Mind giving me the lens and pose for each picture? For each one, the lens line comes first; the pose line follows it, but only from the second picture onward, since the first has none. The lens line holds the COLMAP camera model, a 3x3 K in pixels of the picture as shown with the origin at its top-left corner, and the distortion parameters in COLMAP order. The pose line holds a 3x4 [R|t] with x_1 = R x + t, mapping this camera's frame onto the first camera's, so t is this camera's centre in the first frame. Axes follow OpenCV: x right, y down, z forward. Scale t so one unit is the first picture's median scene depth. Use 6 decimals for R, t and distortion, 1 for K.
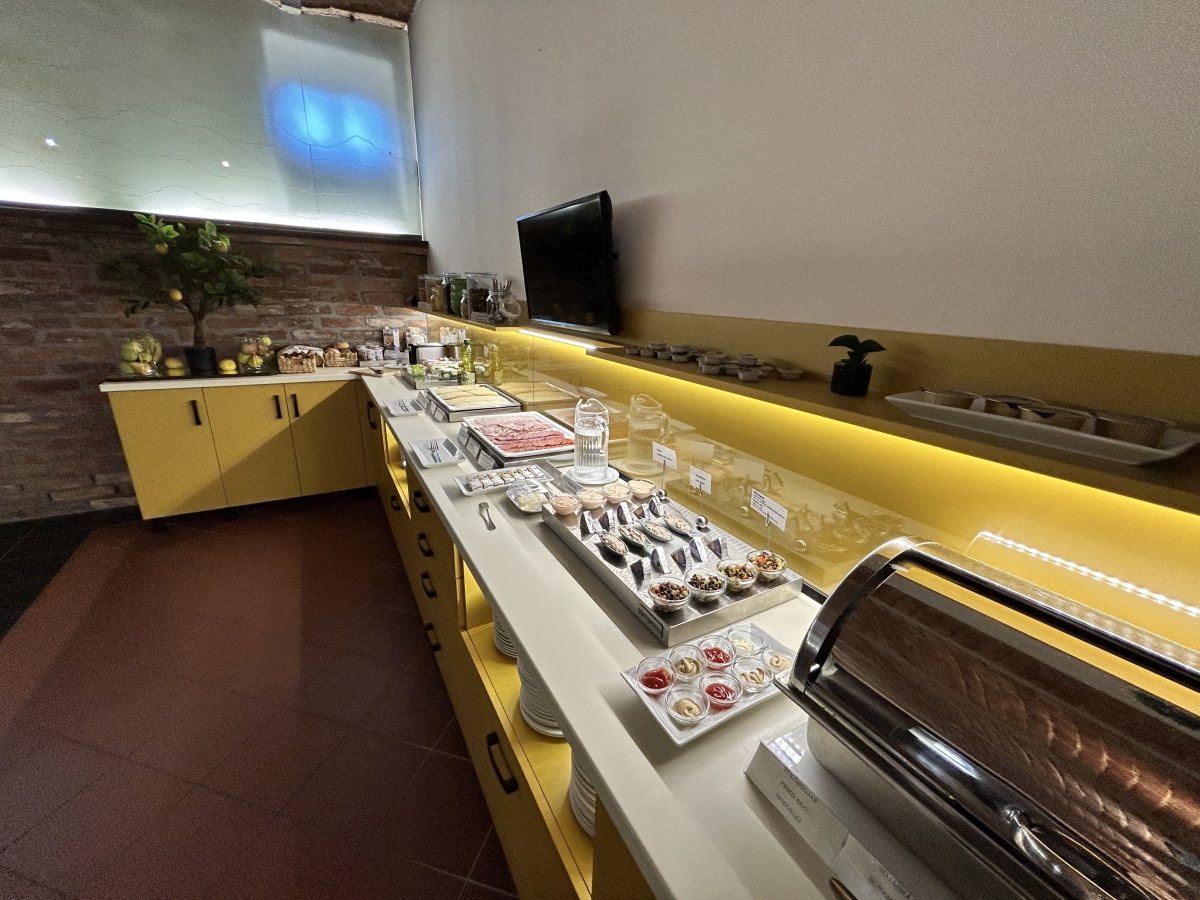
lens RADIAL K [[484.5, 0, 600.0], [0, 484.5, 450.0], [0, 0, 1]] dist [-0.002341, -0.000043]
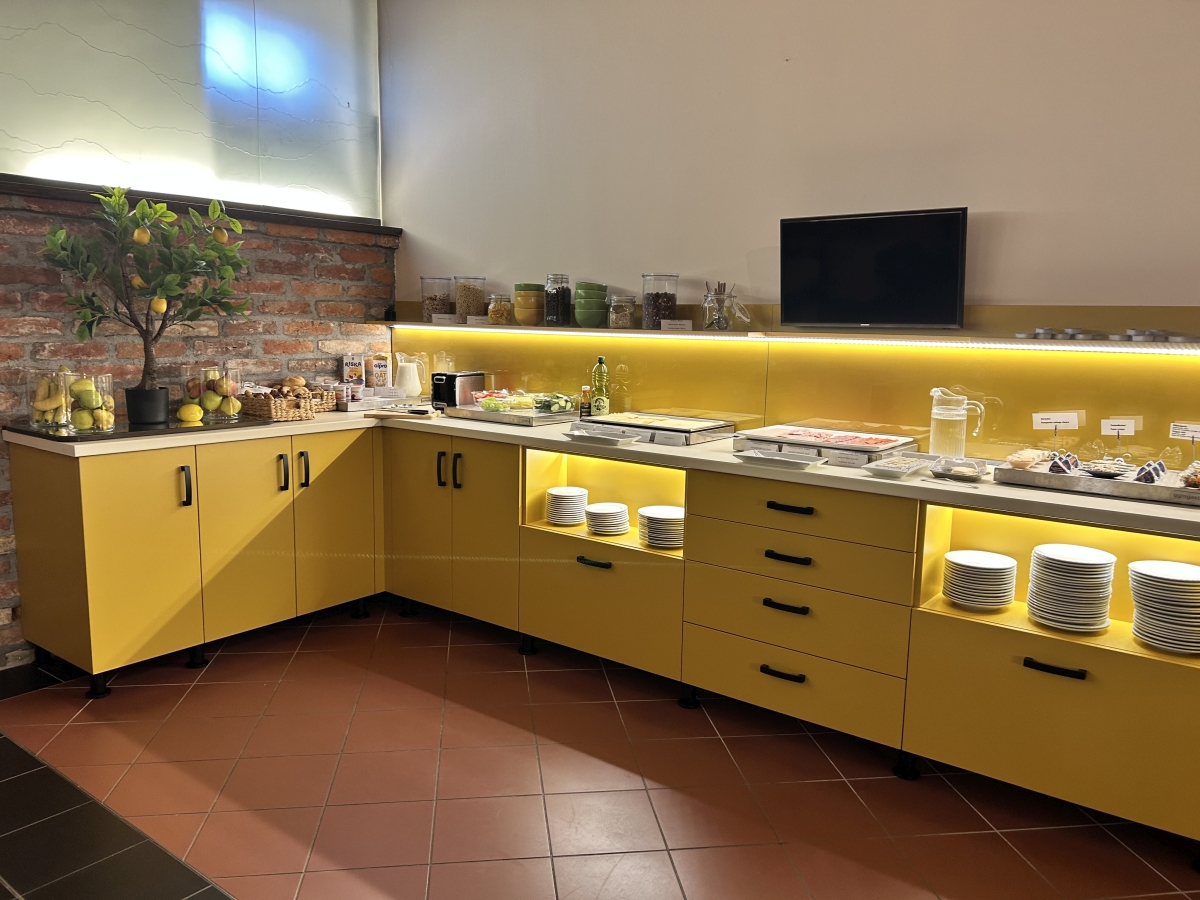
lens RADIAL K [[916.0, 0, 600.0], [0, 916.0, 450.0], [0, 0, 1]] dist [0.011134, -0.001651]
pose [[0.926738, -0.070297, 0.369073, -0.635872], [0.128697, 0.982306, -0.136058, 0.089185], [-0.352979, 0.173589, 0.919387, -0.237256]]
